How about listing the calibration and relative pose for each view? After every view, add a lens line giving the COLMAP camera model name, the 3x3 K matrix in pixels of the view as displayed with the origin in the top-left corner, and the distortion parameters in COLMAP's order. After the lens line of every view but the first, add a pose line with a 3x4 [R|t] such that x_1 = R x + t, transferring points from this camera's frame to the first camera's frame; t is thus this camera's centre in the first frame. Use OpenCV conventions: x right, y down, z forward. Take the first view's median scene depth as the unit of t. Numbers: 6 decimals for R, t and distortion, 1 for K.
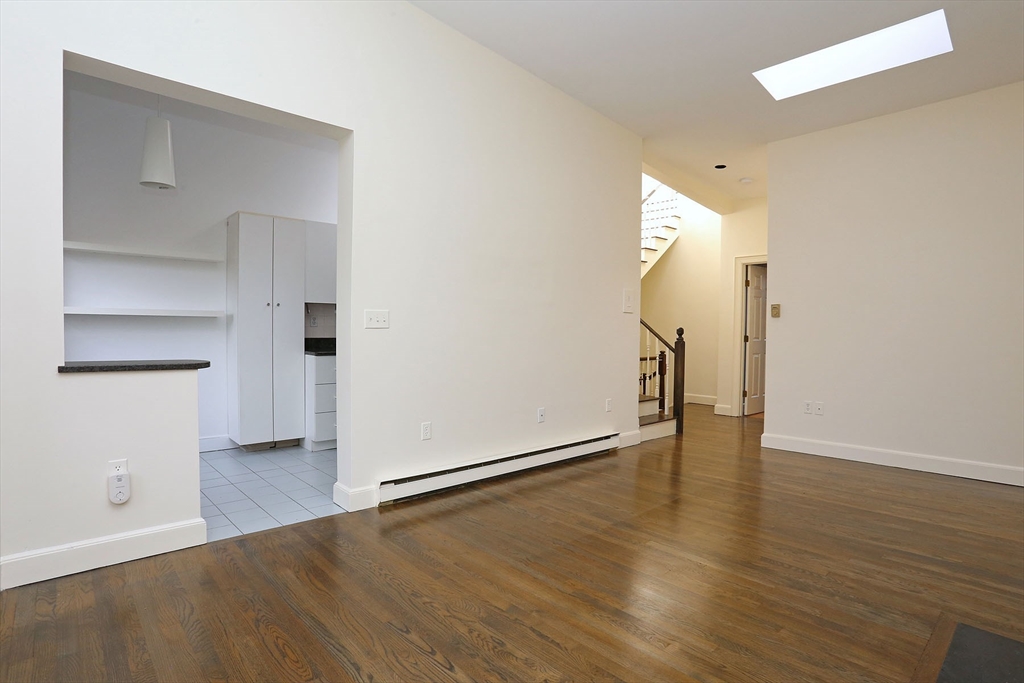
lens RADIAL K [[568.9, 0, 606.8], [0, 568.9, 338.6], [0, 0, 1]] dist [-0.038488, 0.000066]
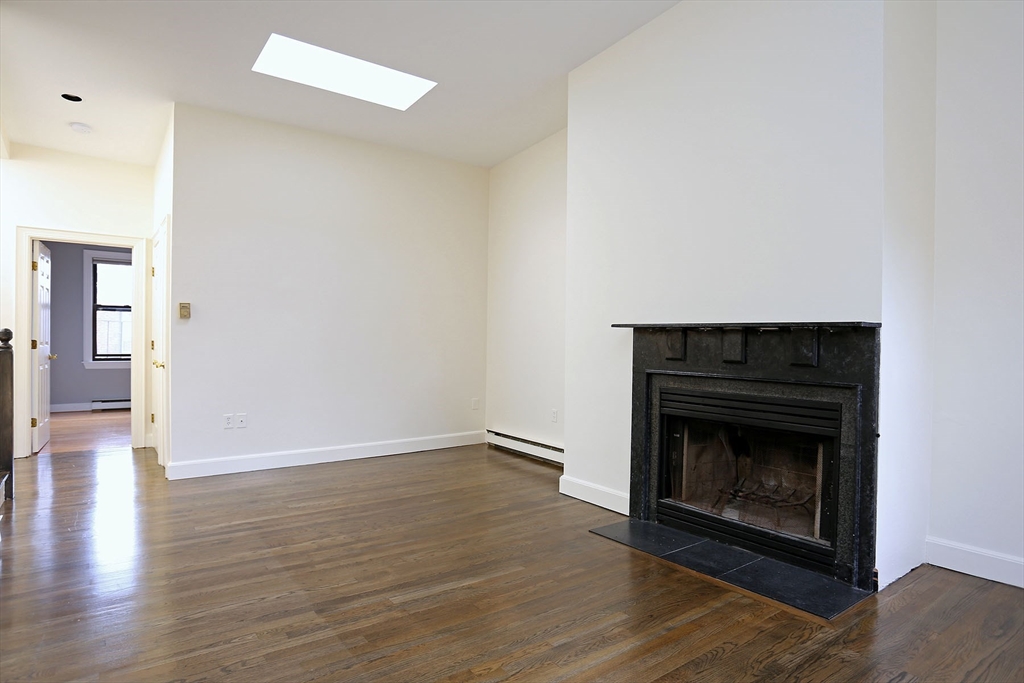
lens RADIAL K [[538.5, 0, 489.9], [0, 538.5, 356.8], [0, 0, 1]] dist [-0.026221, 0.001132]
pose [[0.209567, -0.034052, 0.977201, -0.497119], [-0.004619, 0.999348, 0.035814, -0.018149], [-0.977783, -0.012019, 0.209273, 0.541875]]
